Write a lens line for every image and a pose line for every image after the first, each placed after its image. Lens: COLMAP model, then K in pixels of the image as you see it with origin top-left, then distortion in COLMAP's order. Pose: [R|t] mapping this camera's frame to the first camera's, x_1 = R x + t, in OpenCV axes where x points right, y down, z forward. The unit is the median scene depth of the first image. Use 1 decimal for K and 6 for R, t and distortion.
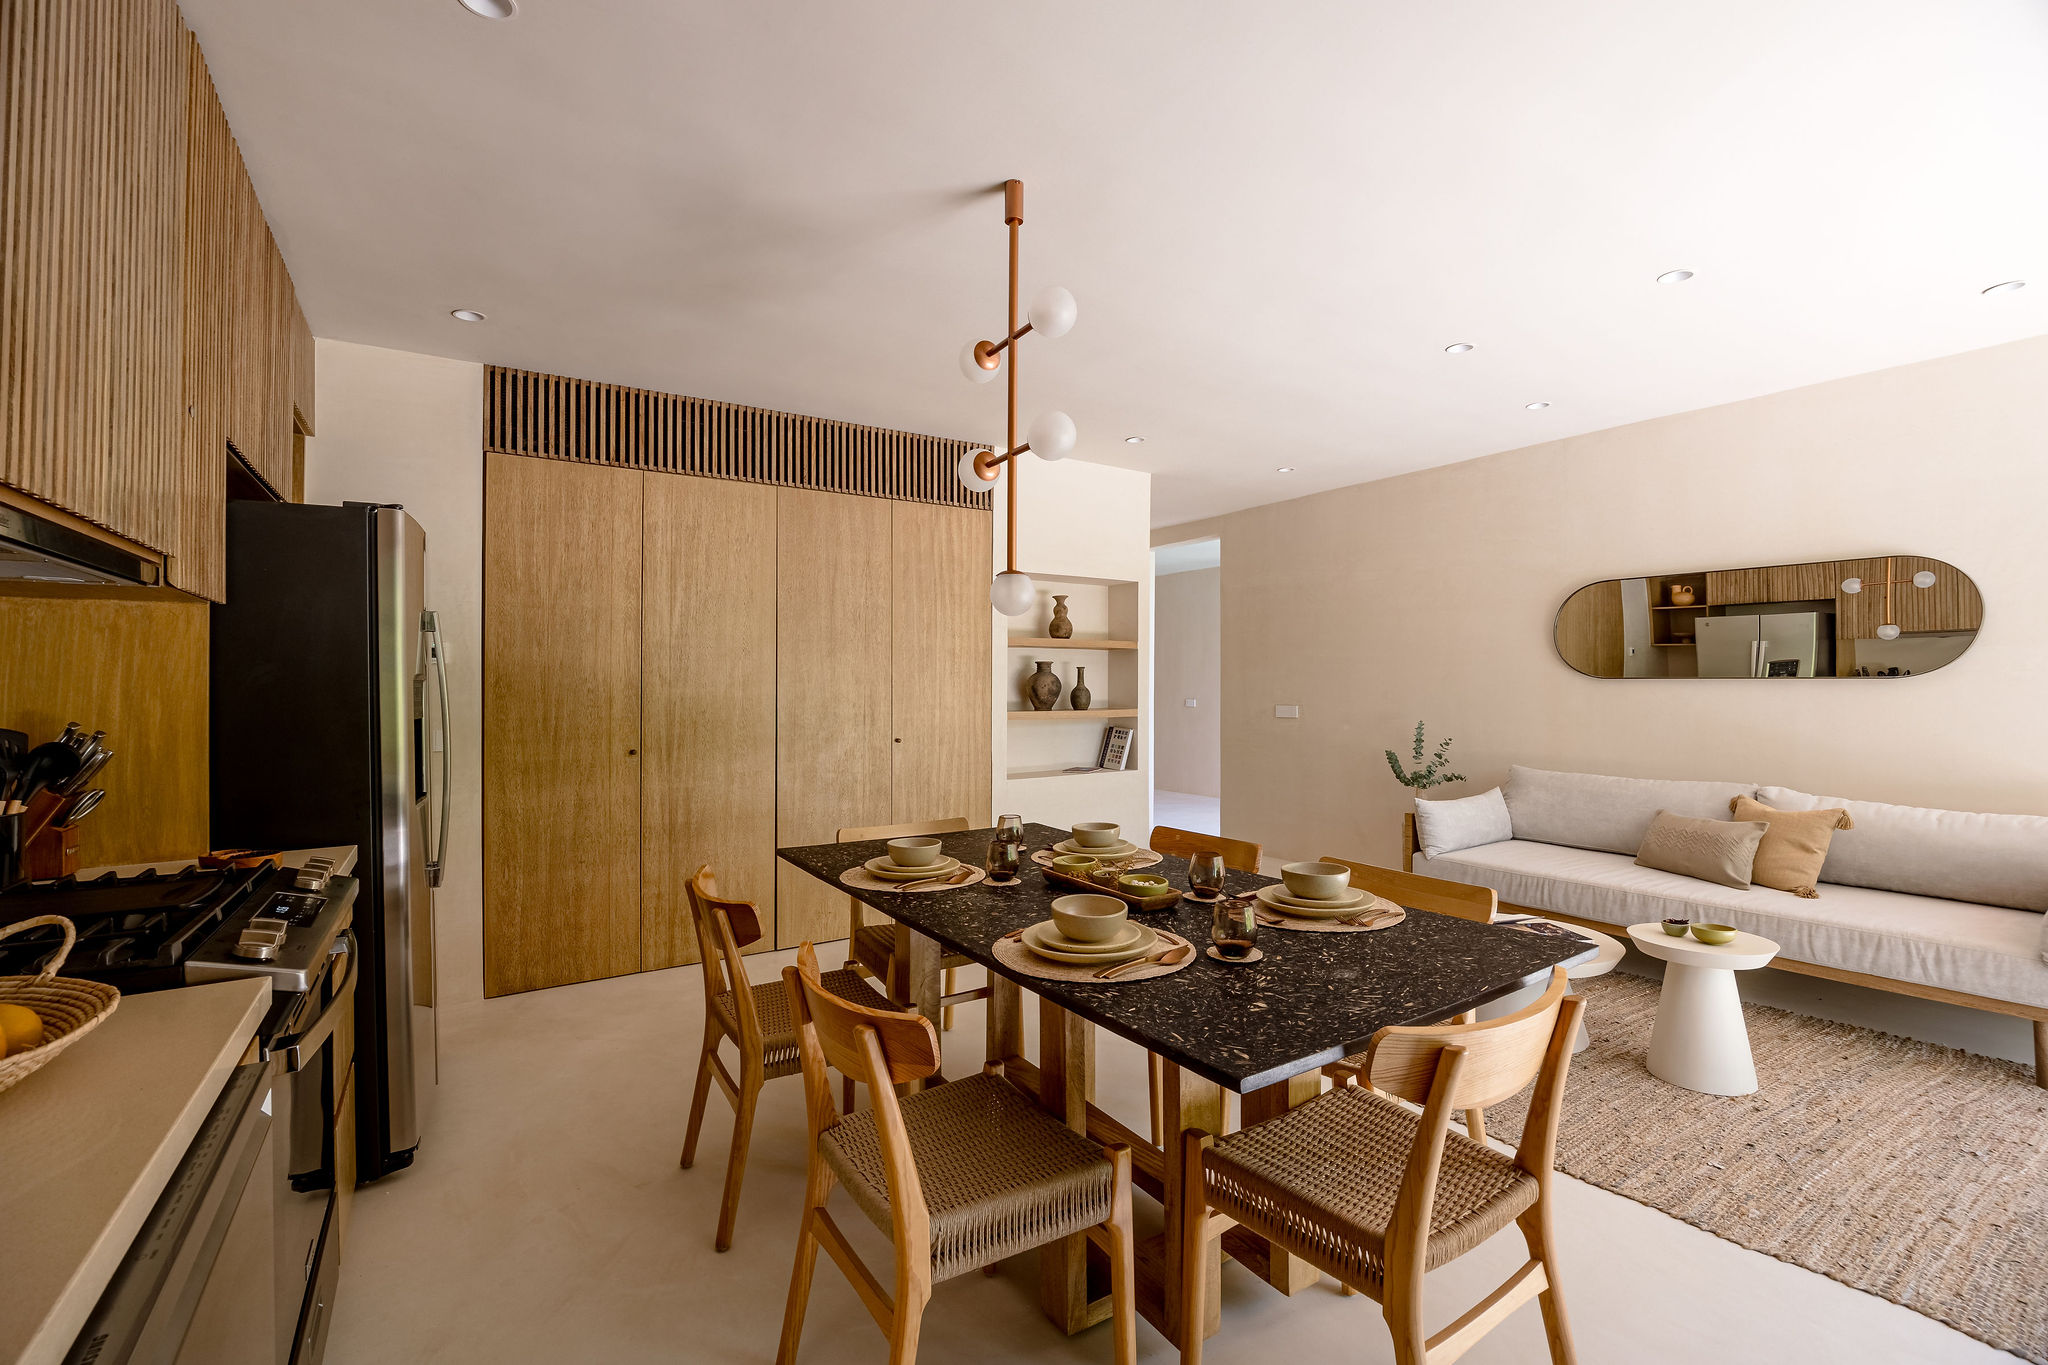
lens RADIAL K [[878.3, 0, 1030.8], [0, 878.3, 691.2], [0, 0, 1]] dist [-0.011380, 0.000226]
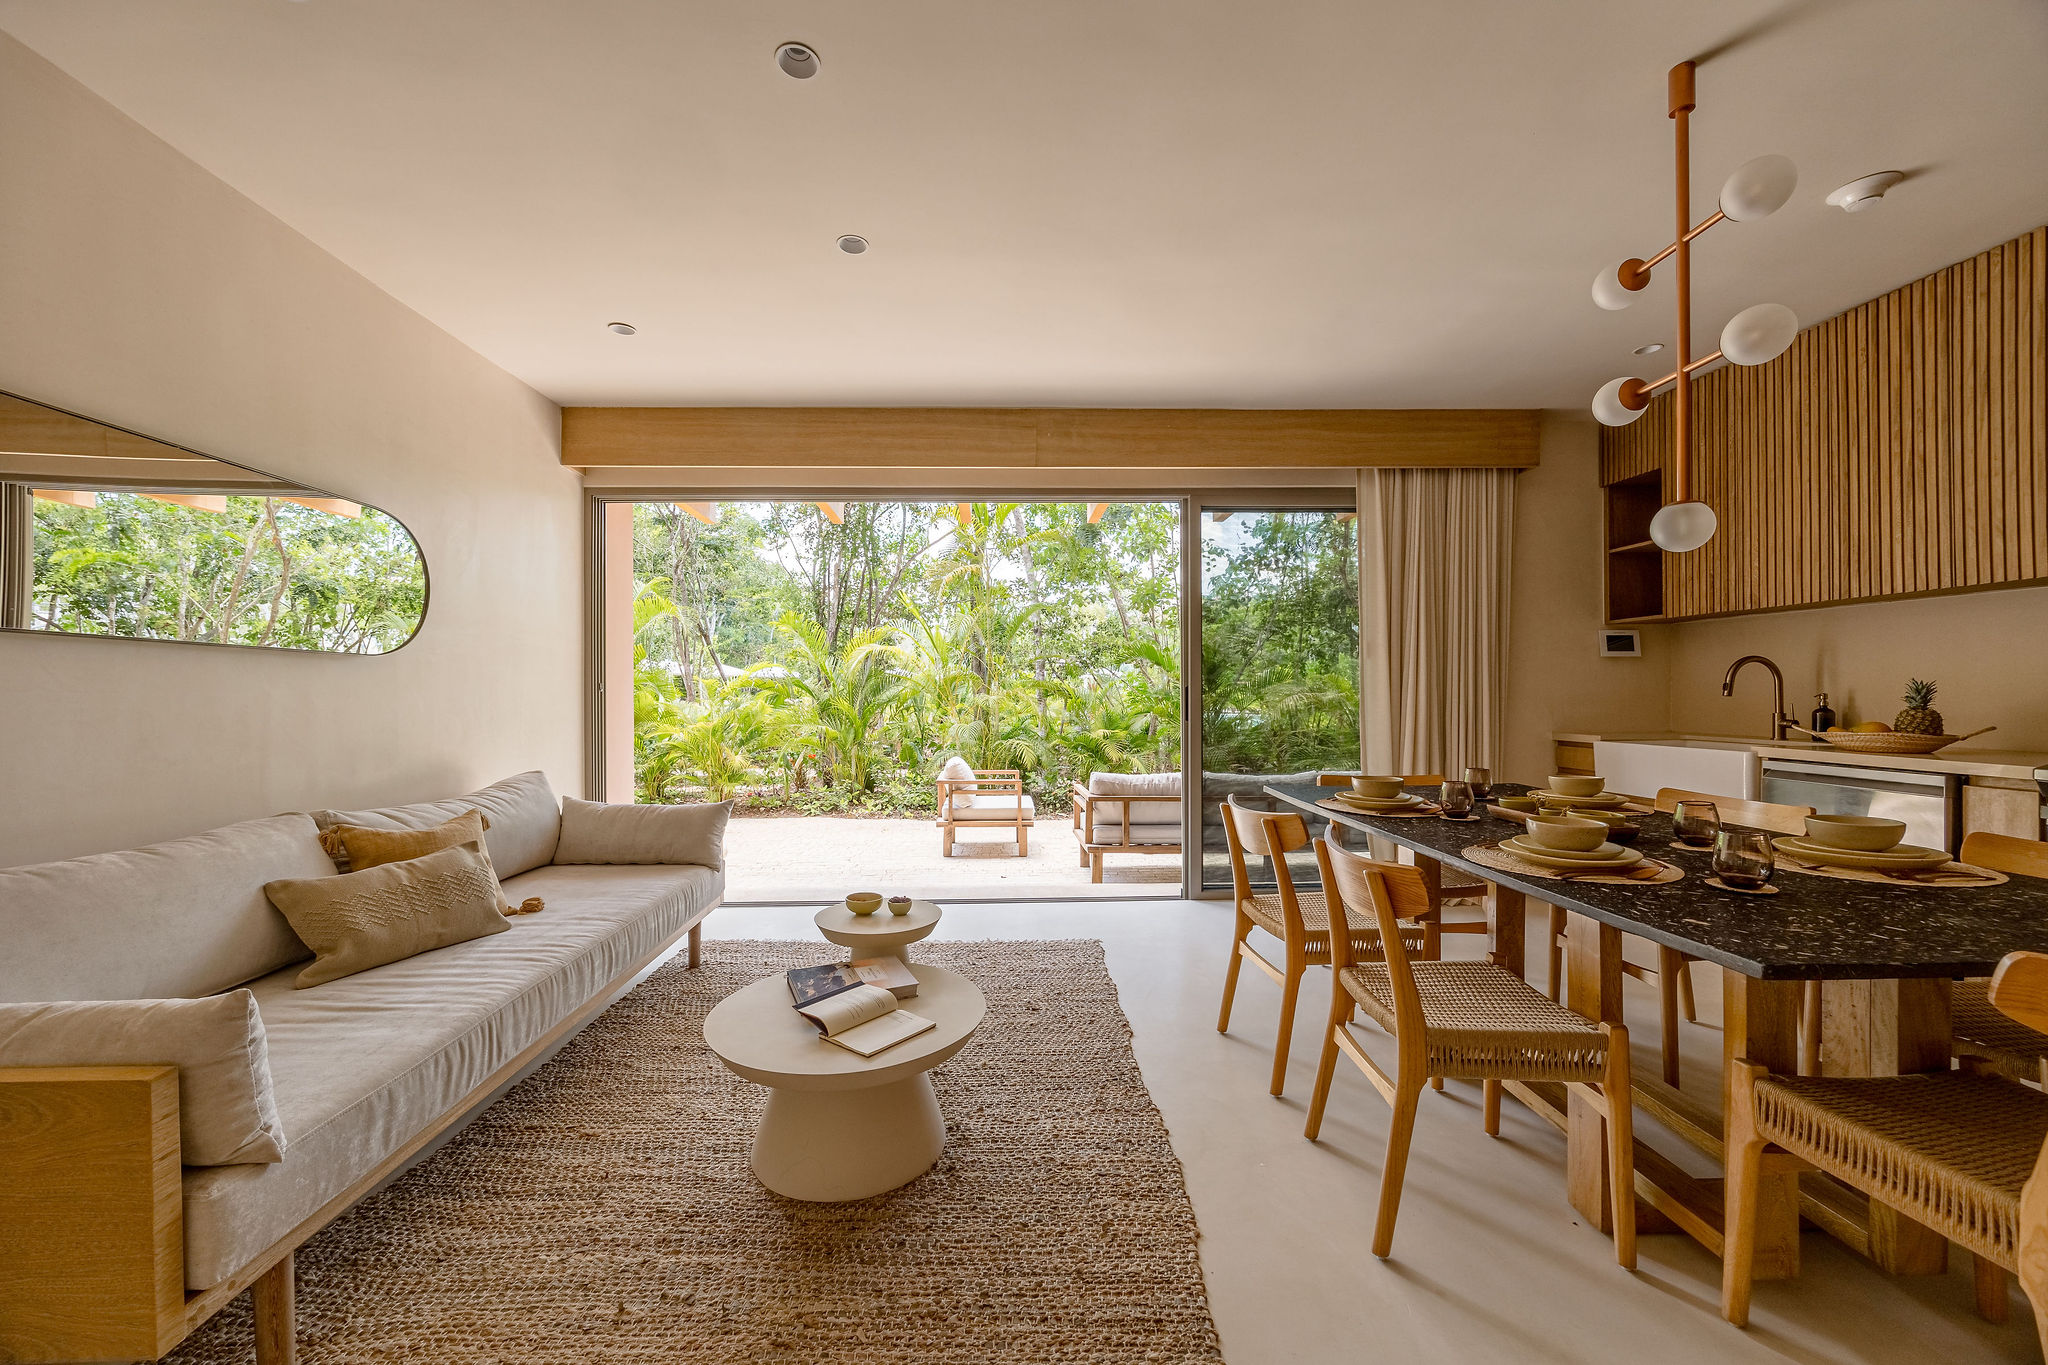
lens RADIAL K [[787.2, 0, 1009.2], [0, 787.2, 695.9], [0, 0, 1]] dist [-0.000828, 0.000149]
pose [[-0.852166, 0.014094, 0.523082, 0.086951], [0.018596, 0.999821, 0.003357, 0.027497], [-0.522941, 0.012588, -0.852276, 1.201003]]
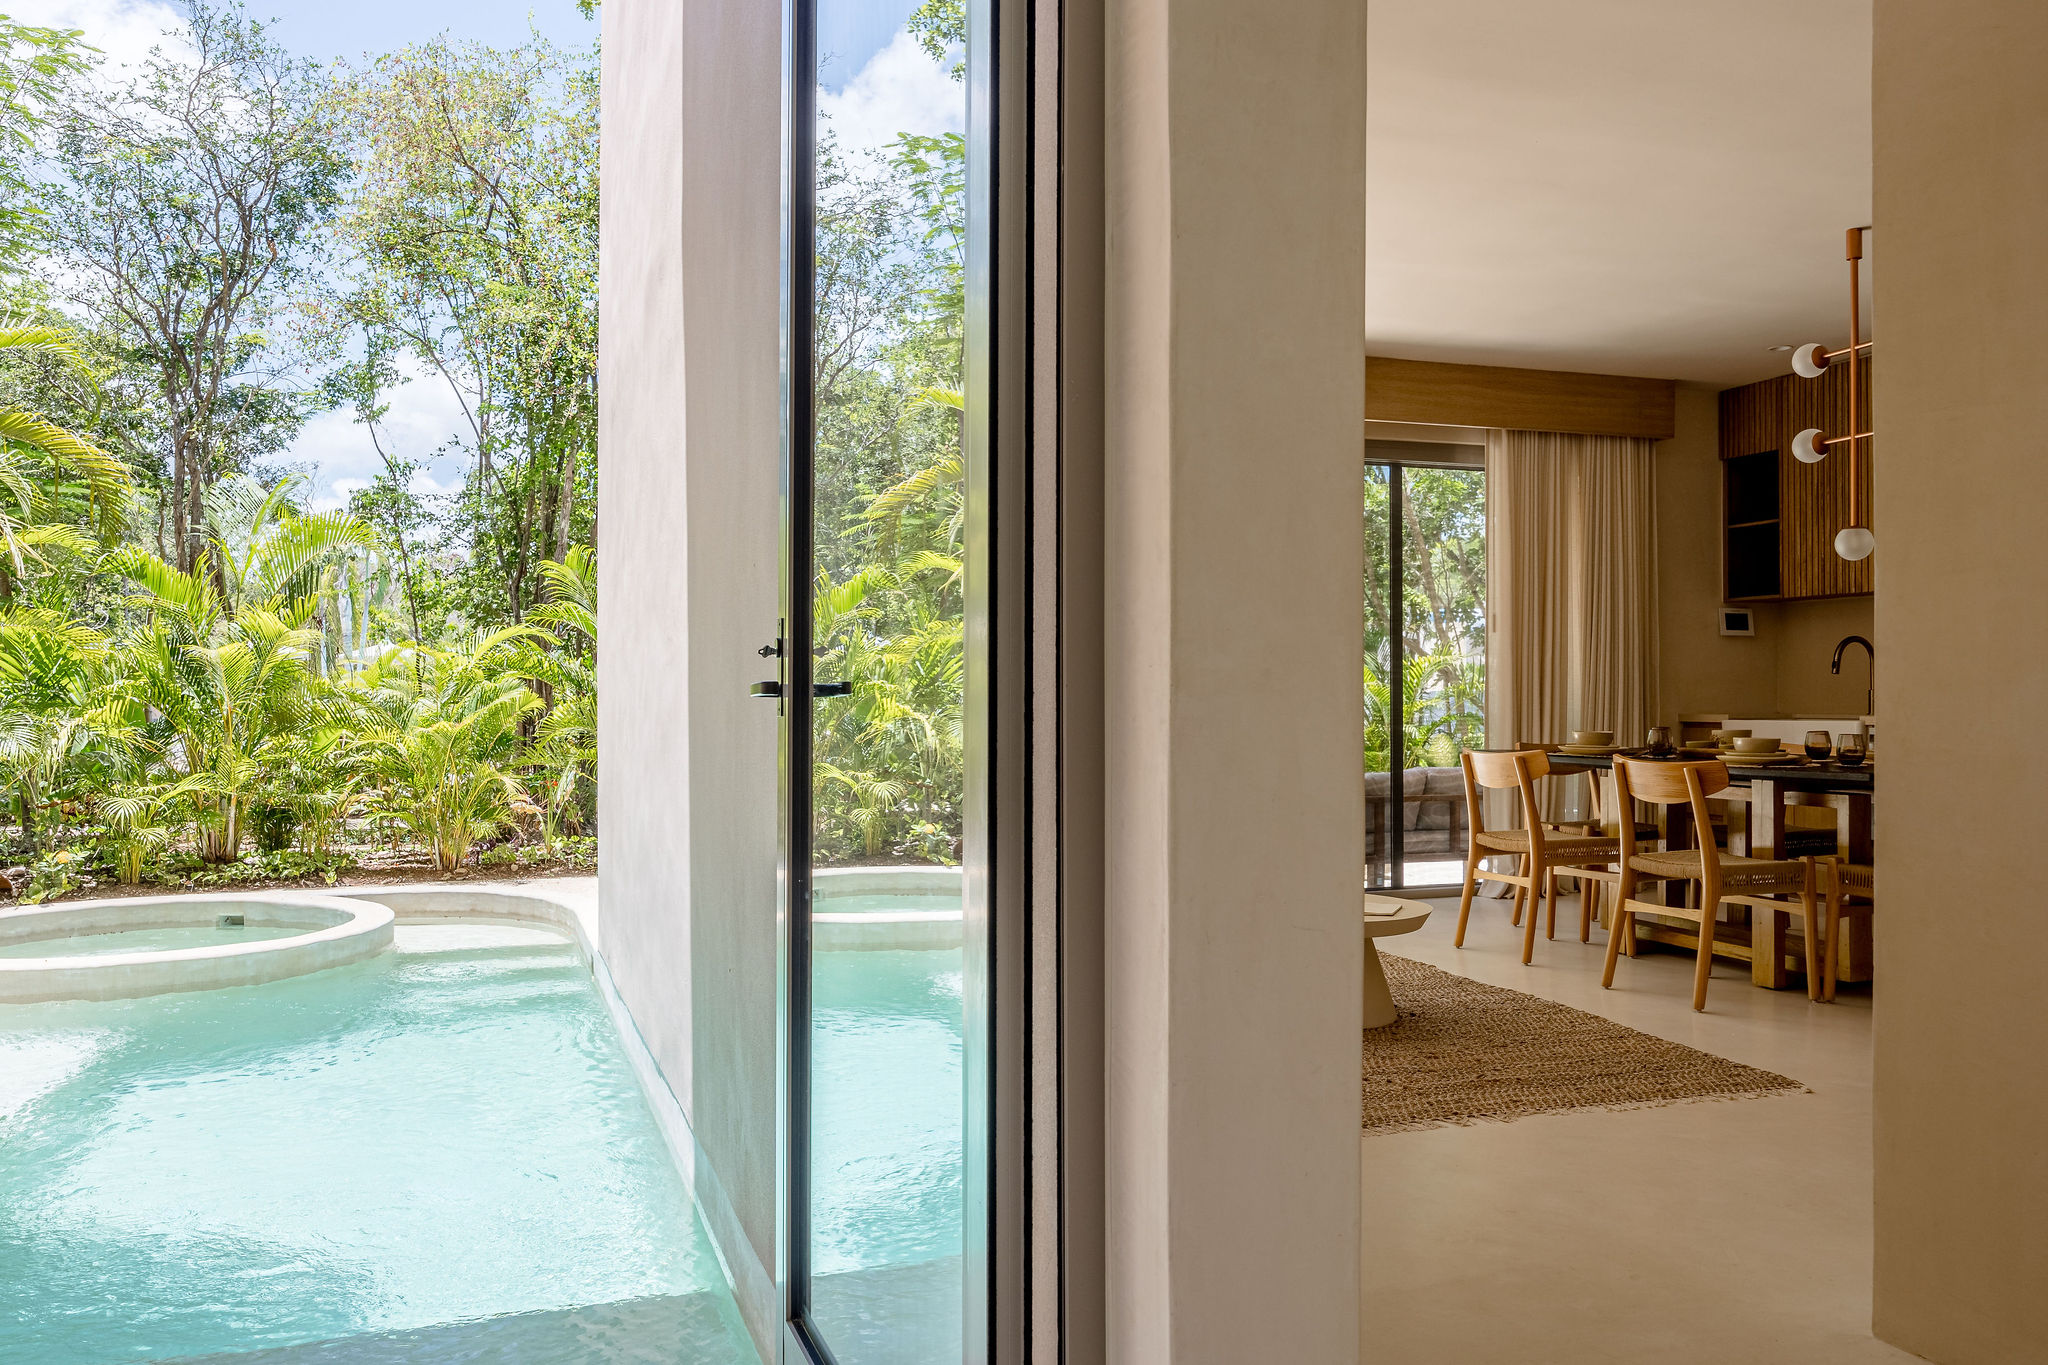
lens RADIAL K [[1534.2, 0, 1027.1], [0, 1534.2, 716.2], [0, 0, 1]] dist [-0.009251, -0.005872]
pose [[-0.970816, 0.009811, 0.239625, 0.366591], [0.014969, 0.999694, 0.019717, 0.045552], [-0.239358, 0.022728, -0.970665, 2.049917]]
